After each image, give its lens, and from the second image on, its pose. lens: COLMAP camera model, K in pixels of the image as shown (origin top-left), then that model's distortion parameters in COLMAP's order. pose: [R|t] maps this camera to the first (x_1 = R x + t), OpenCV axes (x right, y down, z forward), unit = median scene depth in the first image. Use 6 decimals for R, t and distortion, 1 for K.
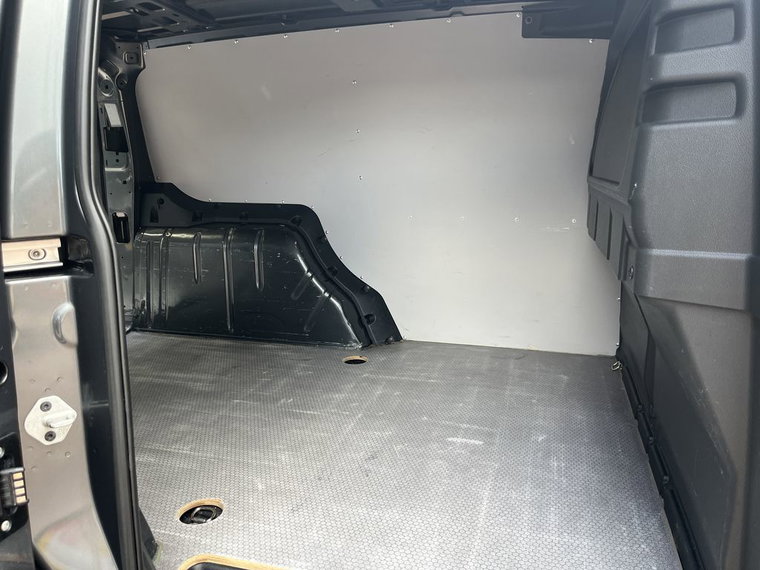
lens RADIAL K [[590.0, 0, 380.0], [0, 590.0, 285.0], [0, 0, 1]] dist [0.092696, -0.146490]
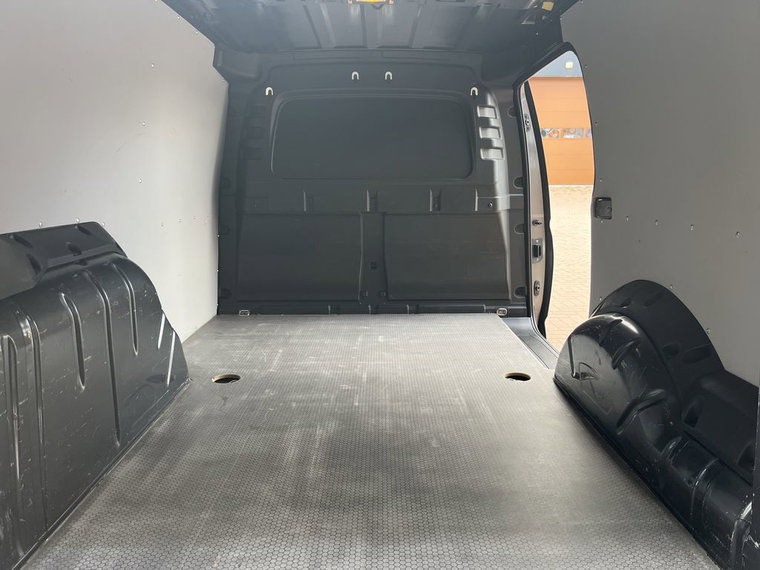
lens RADIAL K [[590.0, 0, 380.0], [0, 590.0, 285.0], [0, 0, 1]] dist [0.092696, -0.146490]
pose [[-0.313851, -0.154668, 0.936790, -1.106005], [0.192780, 0.955711, 0.222379, -0.196967], [-0.929695, 0.250388, -0.270134, 1.145004]]
